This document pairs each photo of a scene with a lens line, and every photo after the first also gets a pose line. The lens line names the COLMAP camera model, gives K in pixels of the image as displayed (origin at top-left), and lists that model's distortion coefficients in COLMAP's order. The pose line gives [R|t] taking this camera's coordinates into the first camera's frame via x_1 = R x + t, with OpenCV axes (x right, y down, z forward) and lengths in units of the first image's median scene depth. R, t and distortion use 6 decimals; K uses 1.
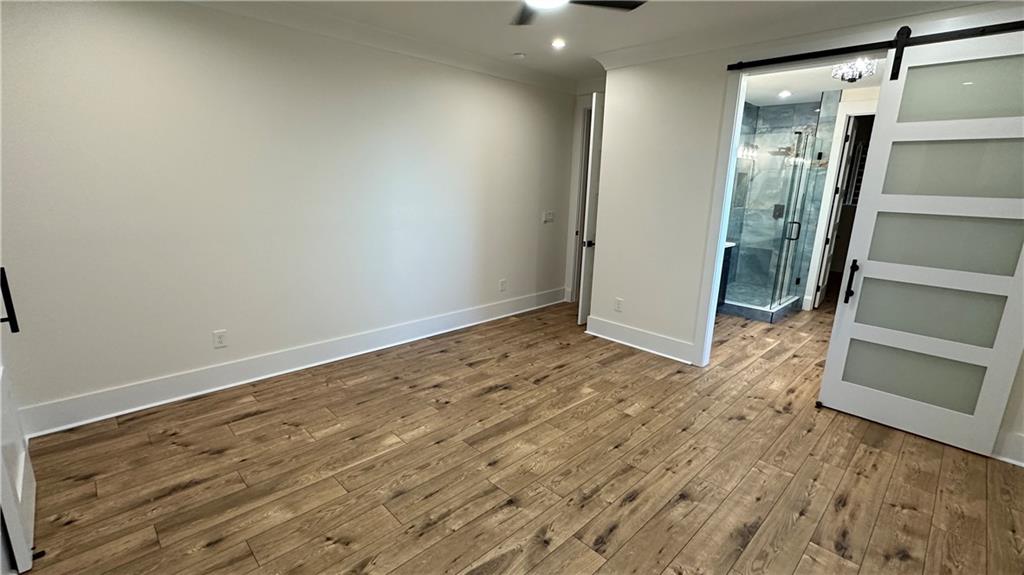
lens RADIAL K [[453.8, 0, 517.2], [0, 453.8, 287.3], [0, 0, 1]] dist [-0.001122, 0.000152]
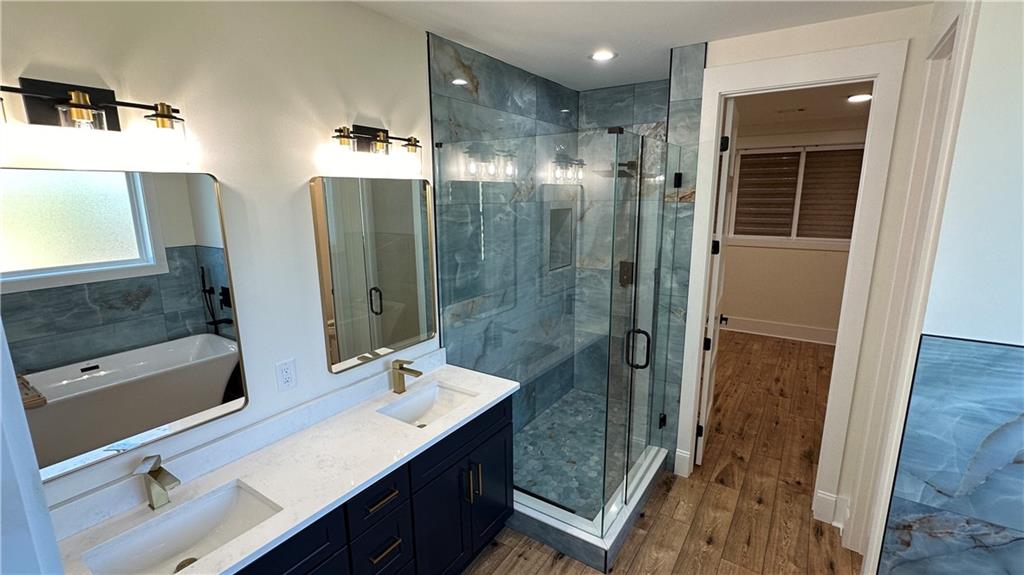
lens RADIAL K [[461.6, 0, 514.8], [0, 461.6, 290.5], [0, 0, 1]] dist [-0.000072, 0.000612]
pose [[0.978970, -0.075724, 0.189430, 0.368844], [0.080338, 0.996626, -0.016785, -0.166253], [-0.187520, 0.031651, 0.981751, 0.515854]]
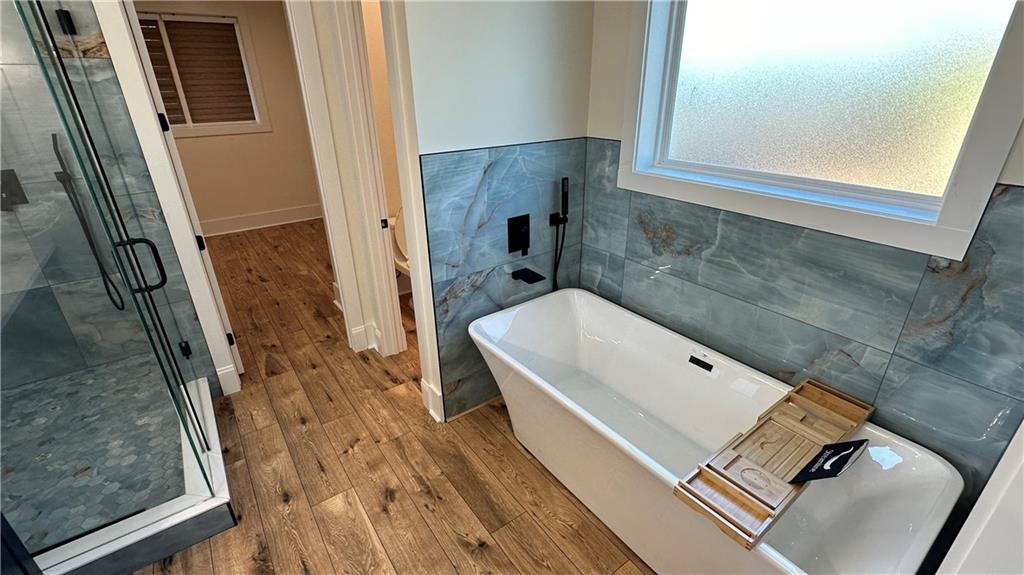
lens RADIAL K [[453.8, 0, 517.2], [0, 453.8, 287.3], [0, 0, 1]] dist [-0.001122, 0.000152]
pose [[0.151340, -0.438052, 0.886119, 0.317470], [0.251195, 0.884059, 0.394132, -0.155311], [-0.956032, 0.162941, 0.243830, 0.594329]]
